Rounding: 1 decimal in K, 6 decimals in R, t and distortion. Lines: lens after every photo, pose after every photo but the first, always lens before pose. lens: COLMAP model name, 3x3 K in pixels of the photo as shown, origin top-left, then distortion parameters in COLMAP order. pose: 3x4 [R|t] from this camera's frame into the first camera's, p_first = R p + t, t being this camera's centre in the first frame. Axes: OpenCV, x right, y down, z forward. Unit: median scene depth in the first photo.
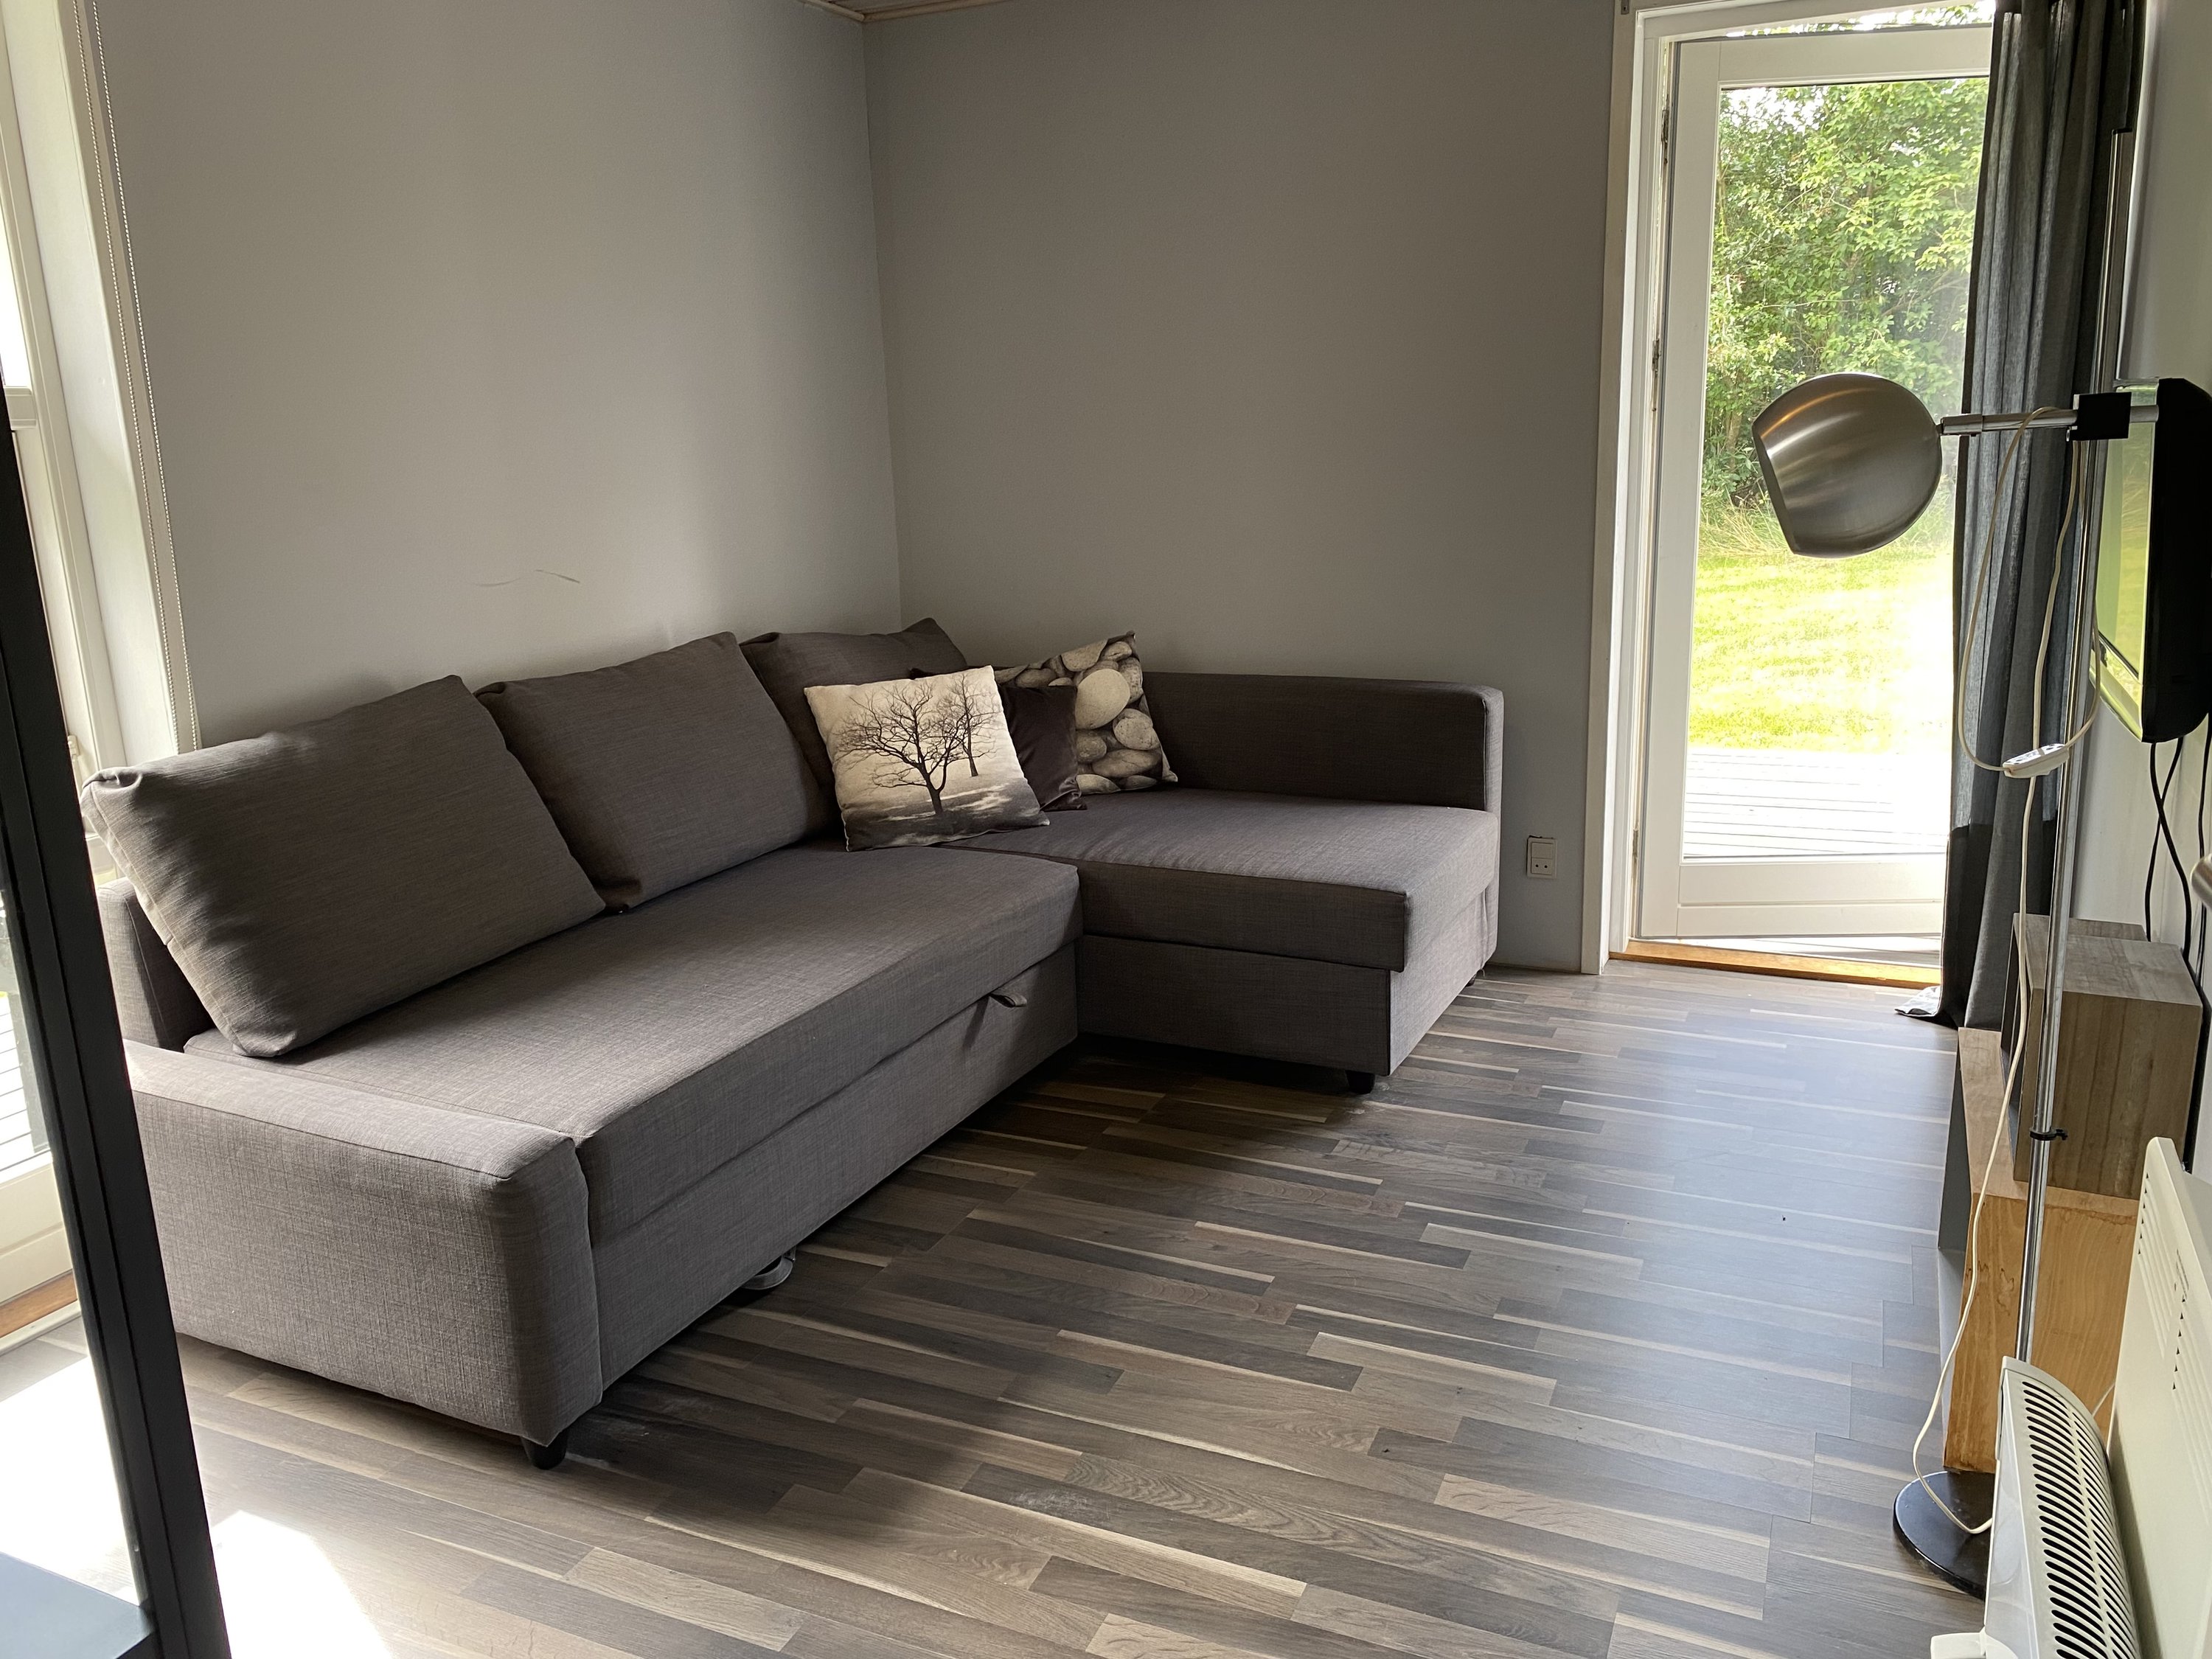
lens RADIAL K [[1685.3, 0, 1084.8], [0, 1685.3, 814.8], [0, 0, 1]] dist [0.010162, -0.006524]
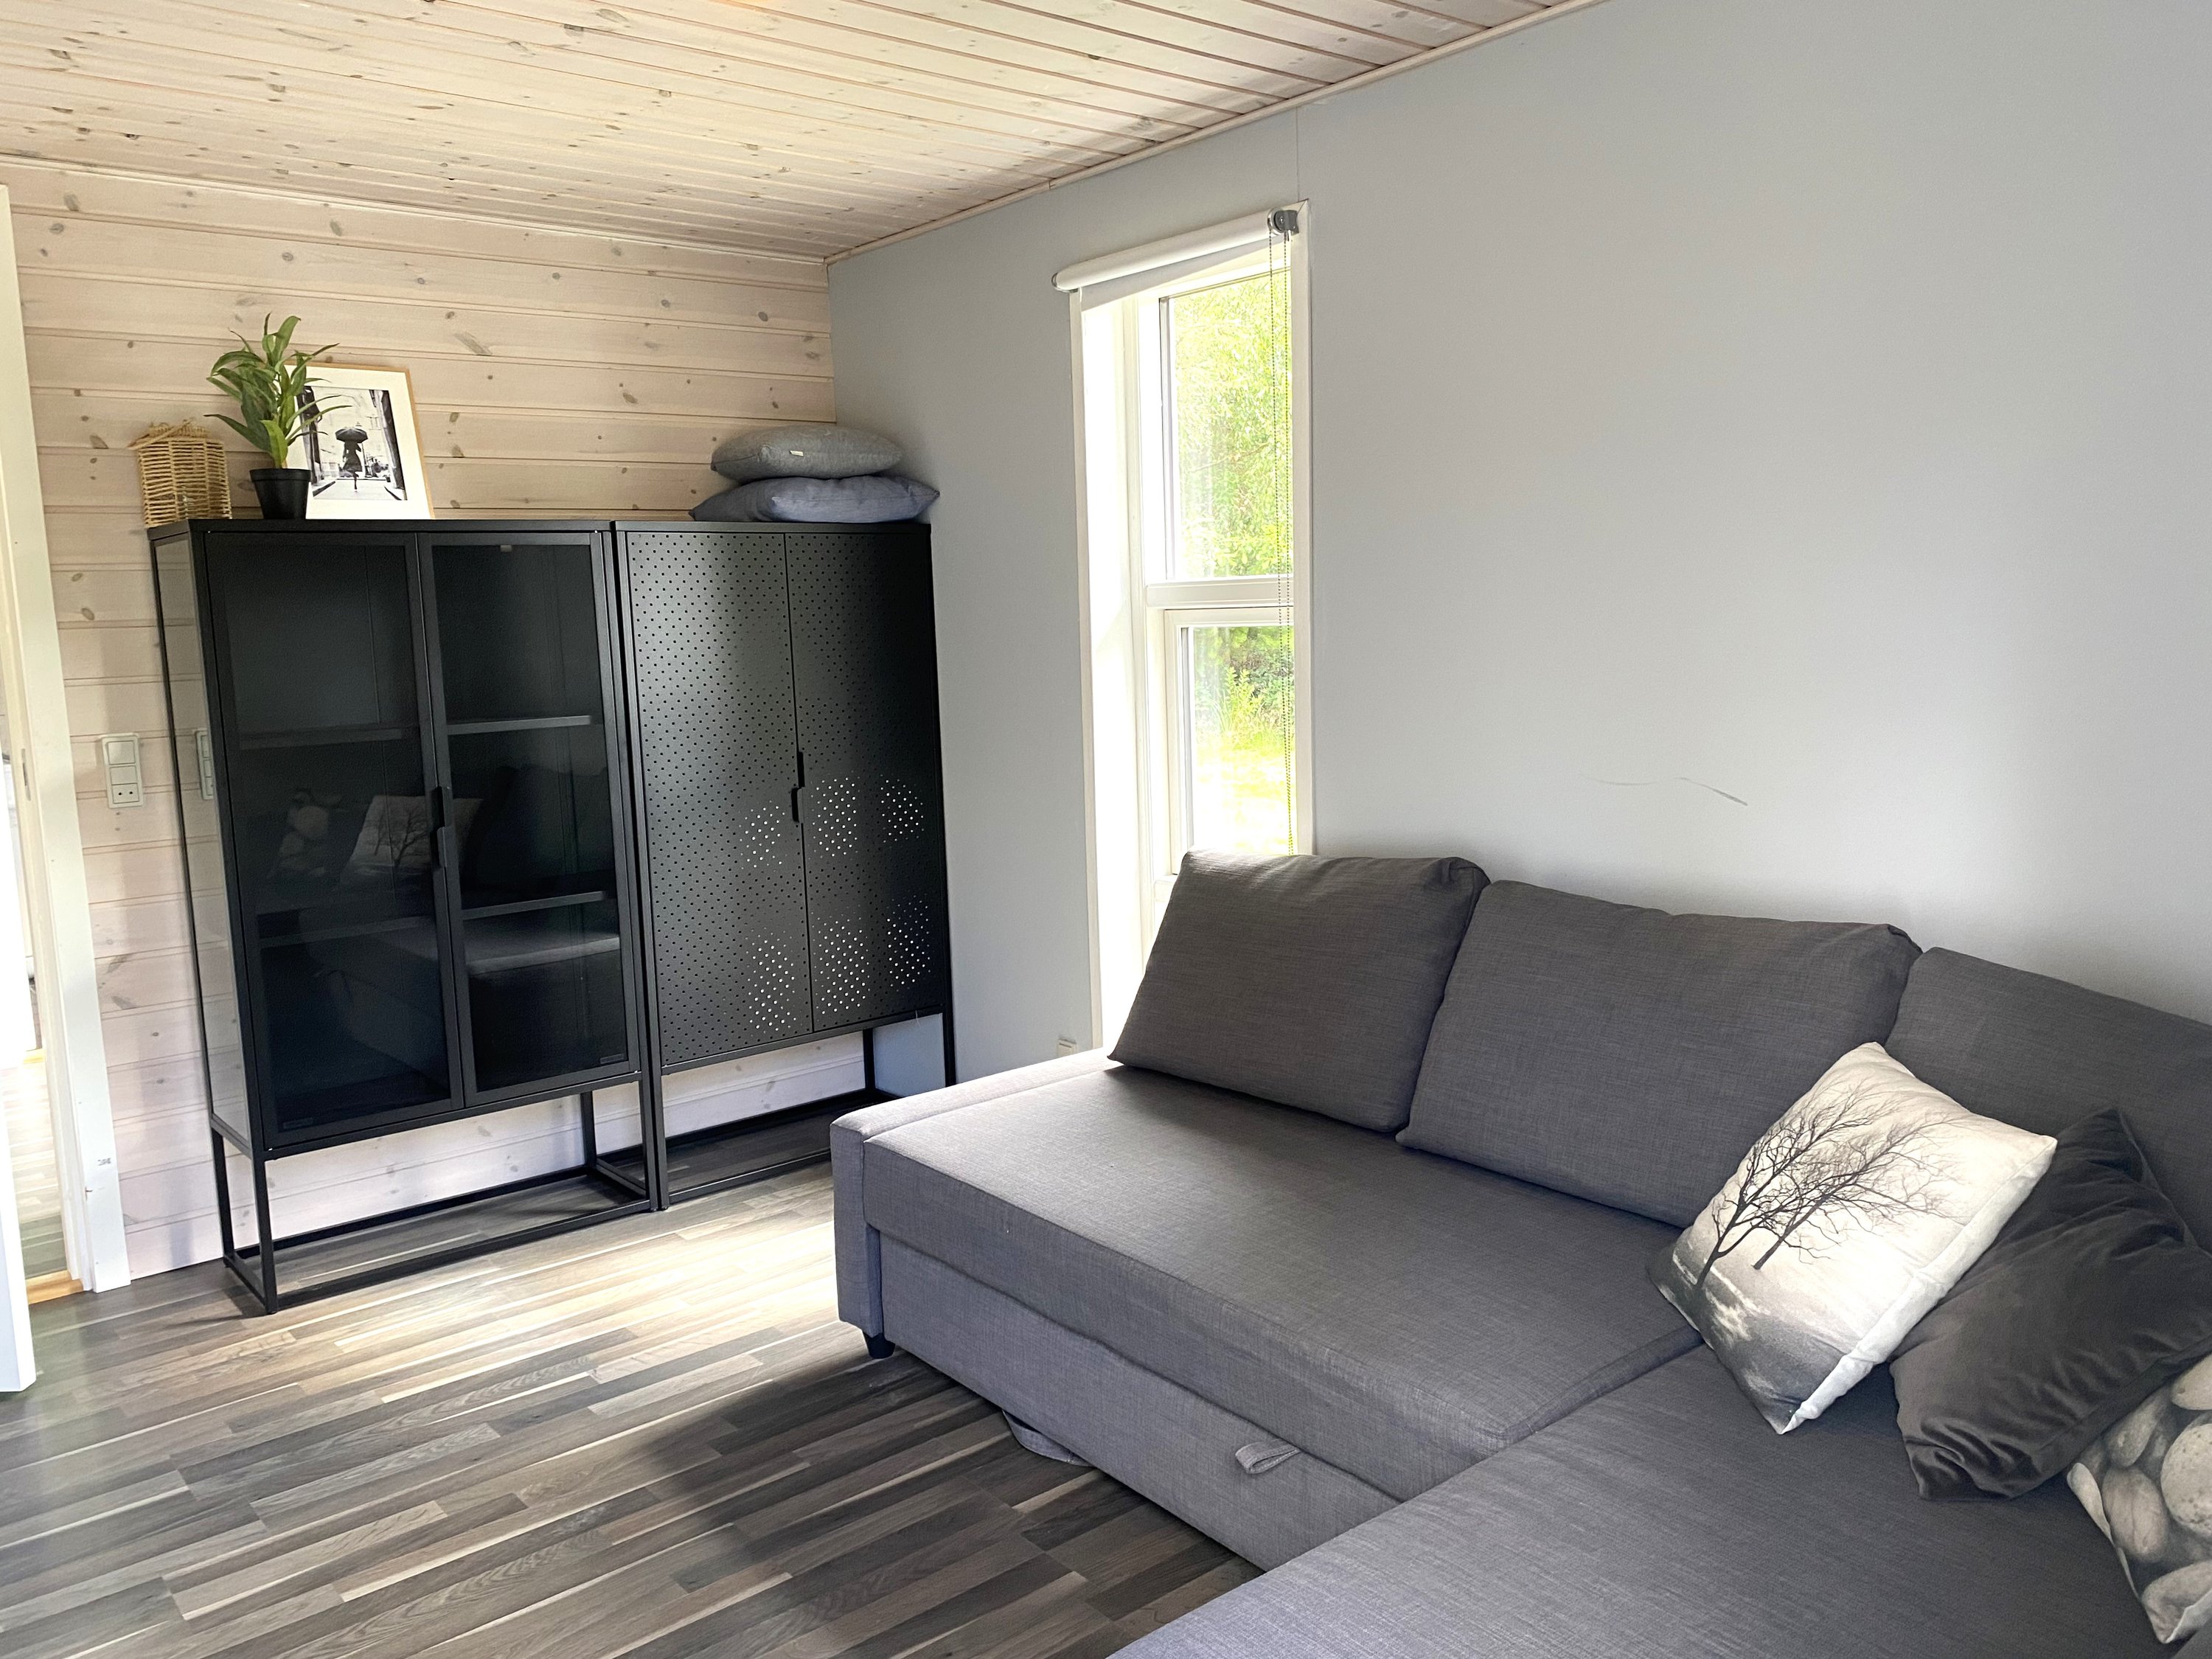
lens RADIAL K [[1661.0, 0, 1058.6], [0, 1661.0, 828.3], [0, 0, 1]] dist [0.012617, -0.011344]
pose [[-0.442869, 0.167573, -0.880787, 0.733816], [-0.152563, 0.953968, 0.258206, -0.399833], [0.883511, 0.248727, -0.396918, 1.503503]]
